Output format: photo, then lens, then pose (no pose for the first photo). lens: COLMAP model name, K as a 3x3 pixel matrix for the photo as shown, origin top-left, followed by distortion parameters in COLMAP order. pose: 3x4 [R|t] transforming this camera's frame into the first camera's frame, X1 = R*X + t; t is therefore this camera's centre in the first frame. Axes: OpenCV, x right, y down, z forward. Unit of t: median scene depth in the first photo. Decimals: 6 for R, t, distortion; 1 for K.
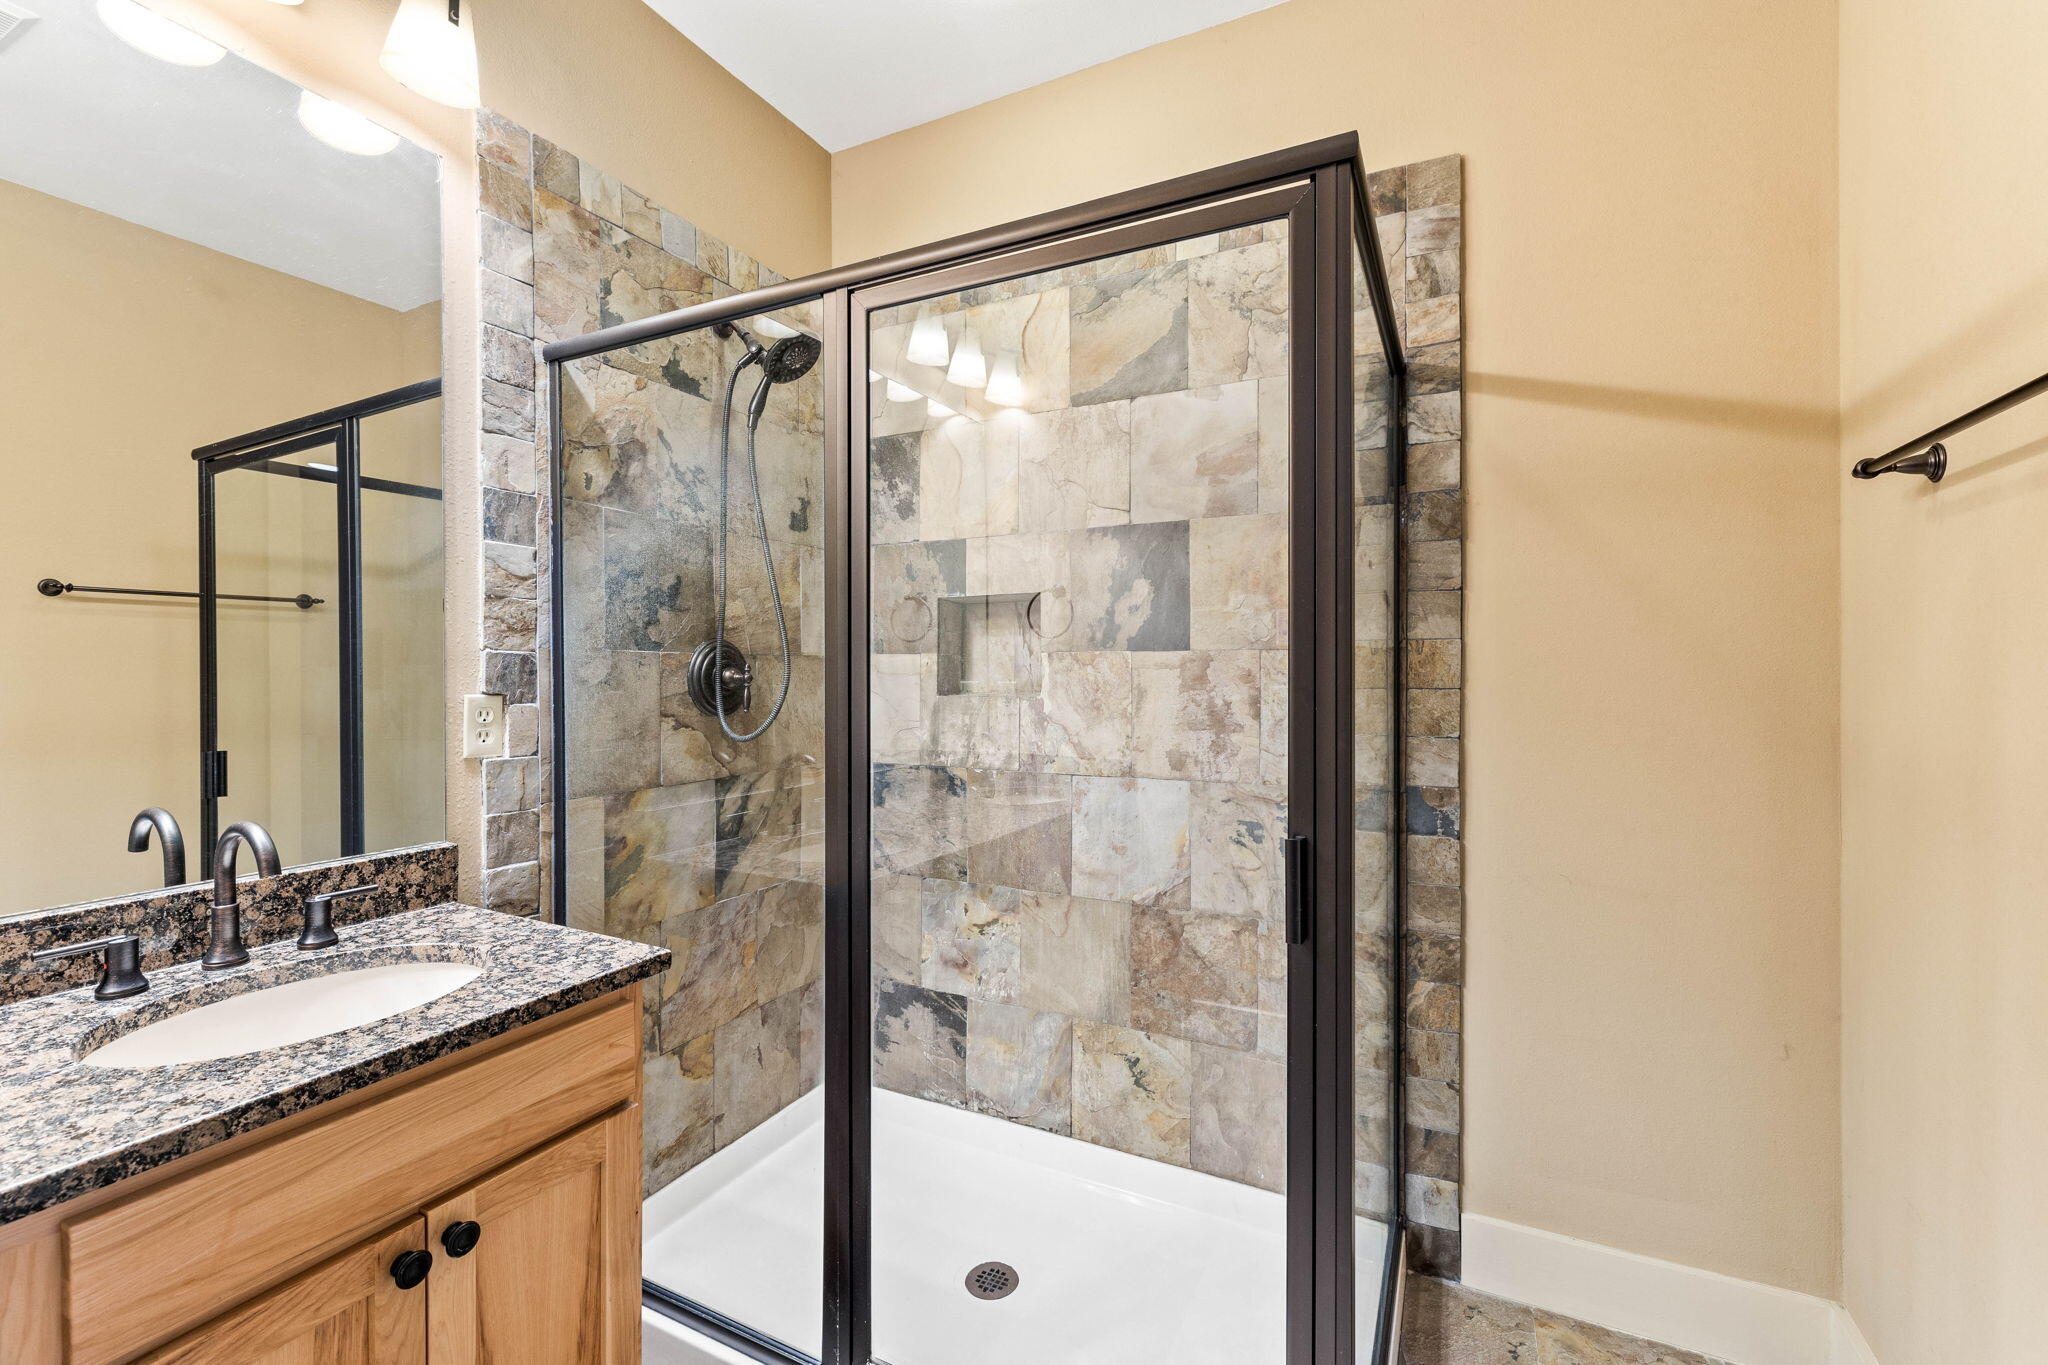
lens RADIAL K [[861.0, 0, 1034.5], [0, 861.0, 674.9], [0, 0, 1]] dist [-0.000800, 0.000021]
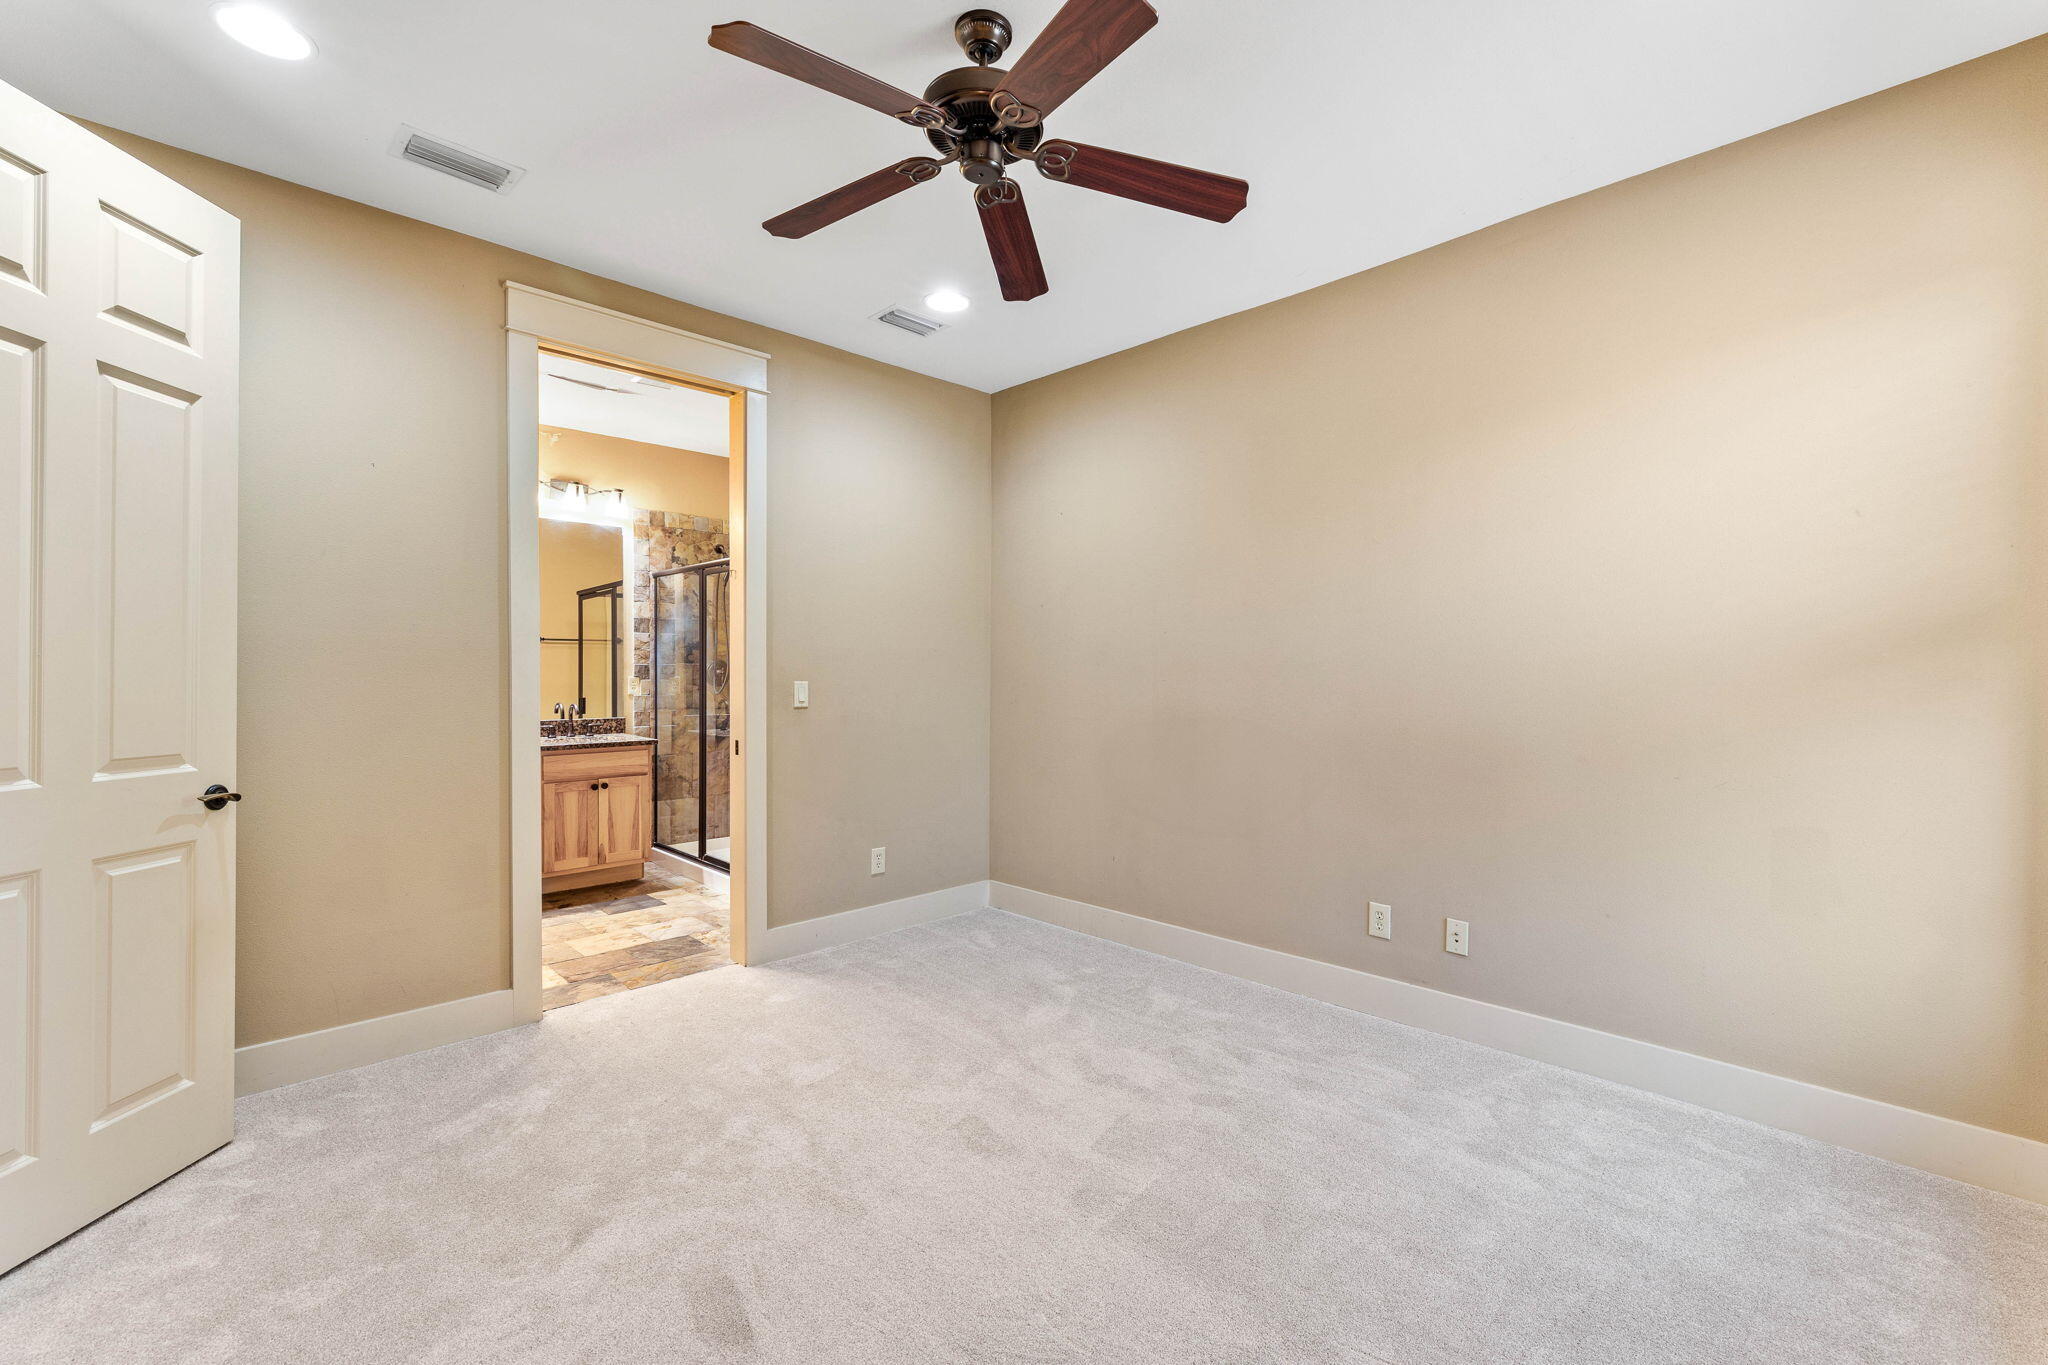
lens RADIAL K [[861.0, 0, 1029.3], [0, 861.0, 682.8], [0, 0, 1]] dist [-0.000800, 0.000021]
pose [[0.948010, 0.017864, -0.317740, 1.898023], [-0.014031, 0.999799, 0.014349, -0.023289], [0.317932, -0.009145, 0.948069, -1.719154]]
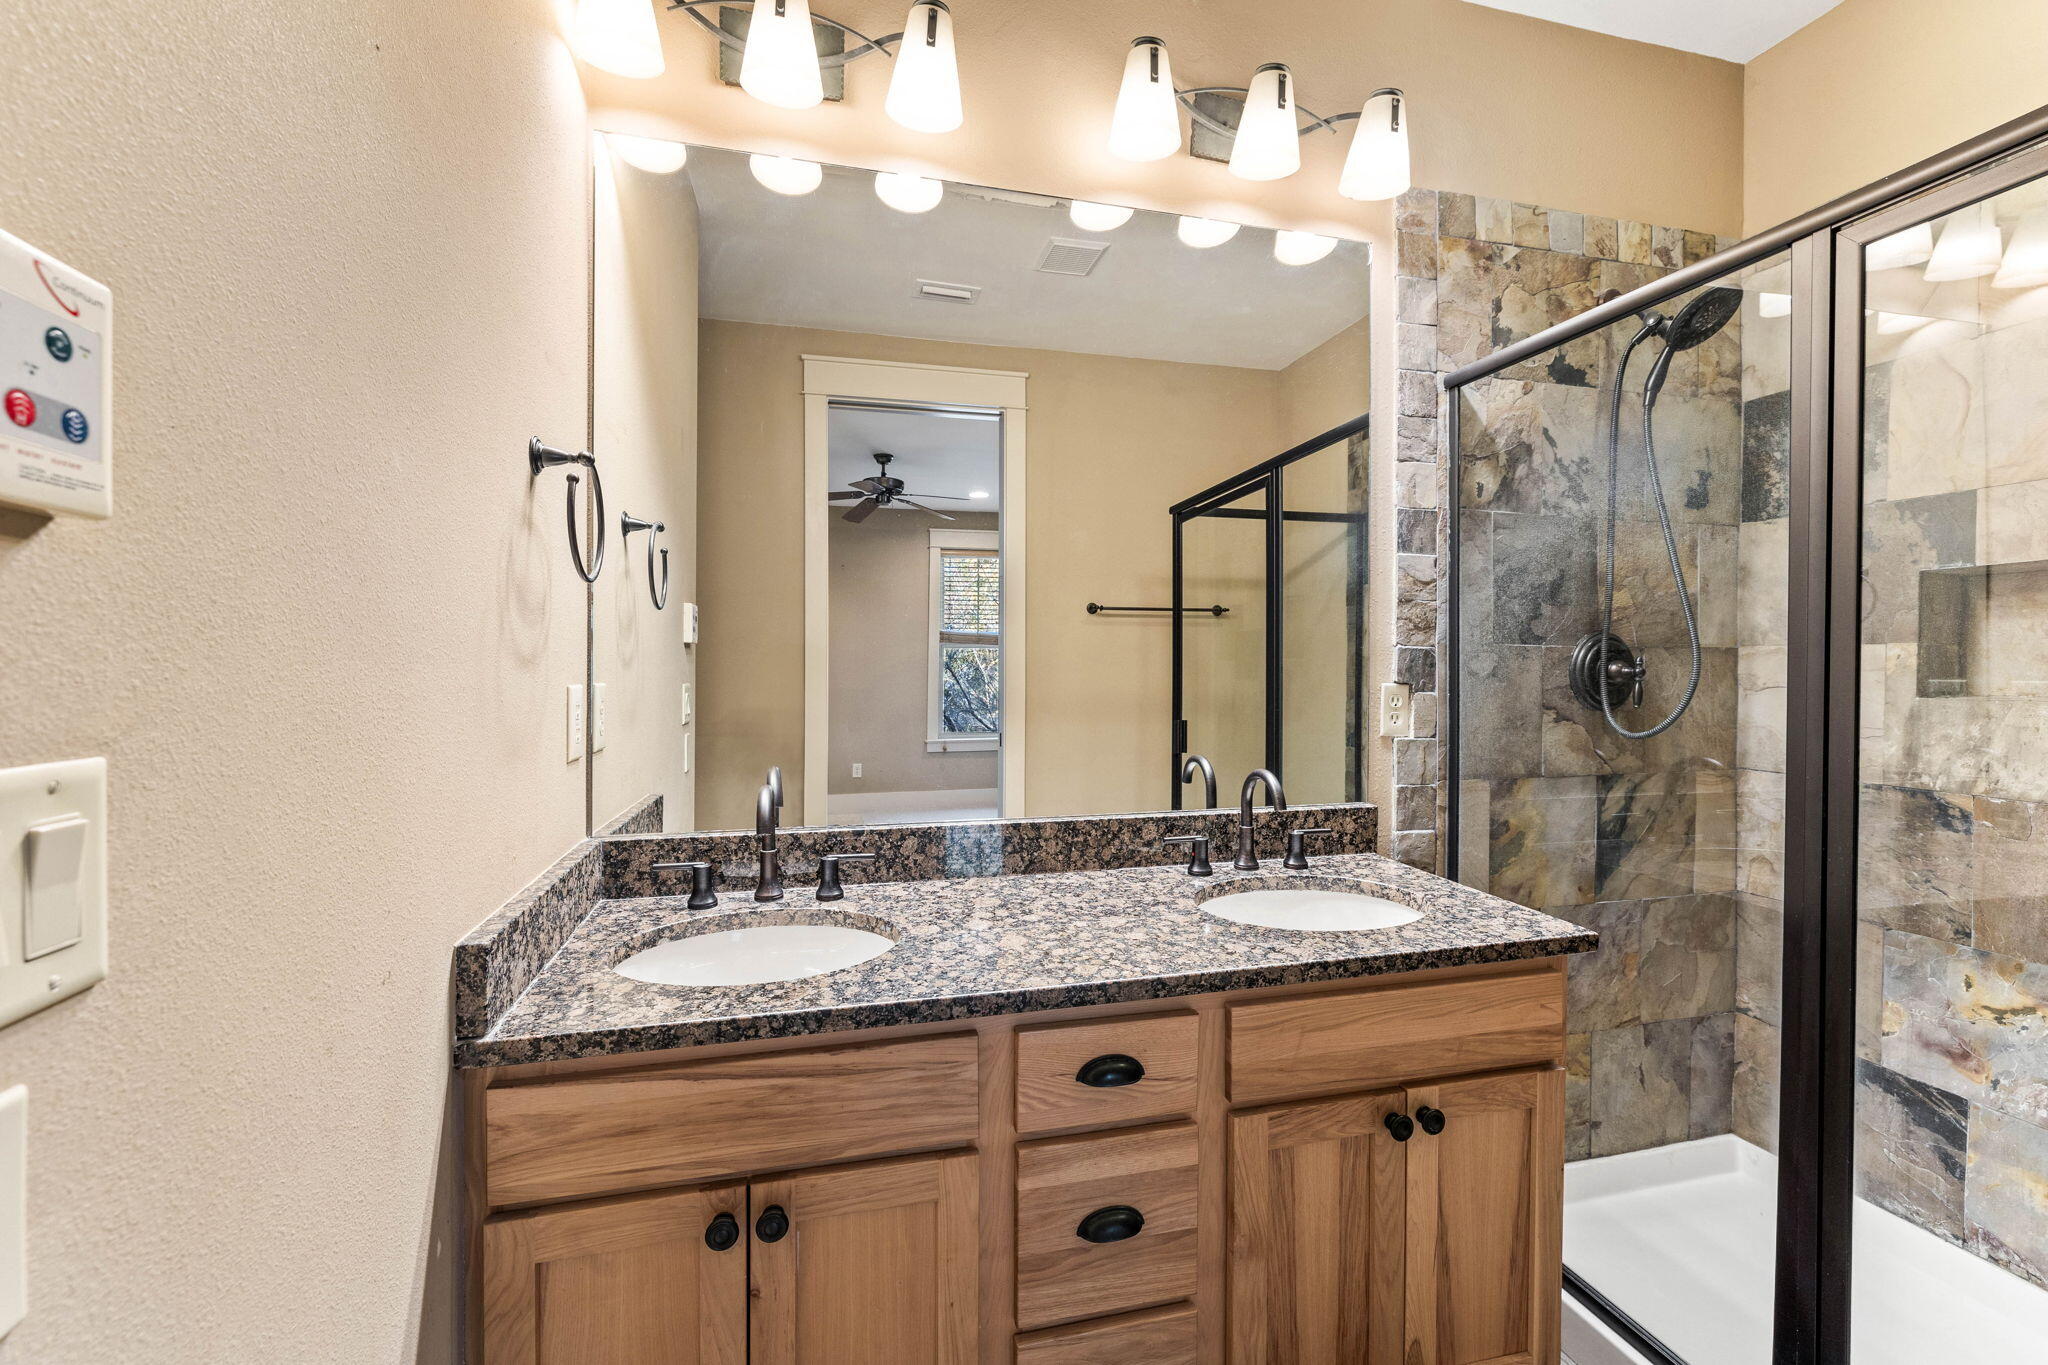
lens RADIAL K [[861.0, 0, 1032.9], [0, 861.0, 670.8], [0, 0, 1]] dist [-0.000800, 0.000021]
pose [[0.652934, 0.010190, -0.757346, -0.063835], [-0.007367, 0.999948, 0.007103, 0.000695], [0.757379, 0.000941, 0.652975, -0.147543]]
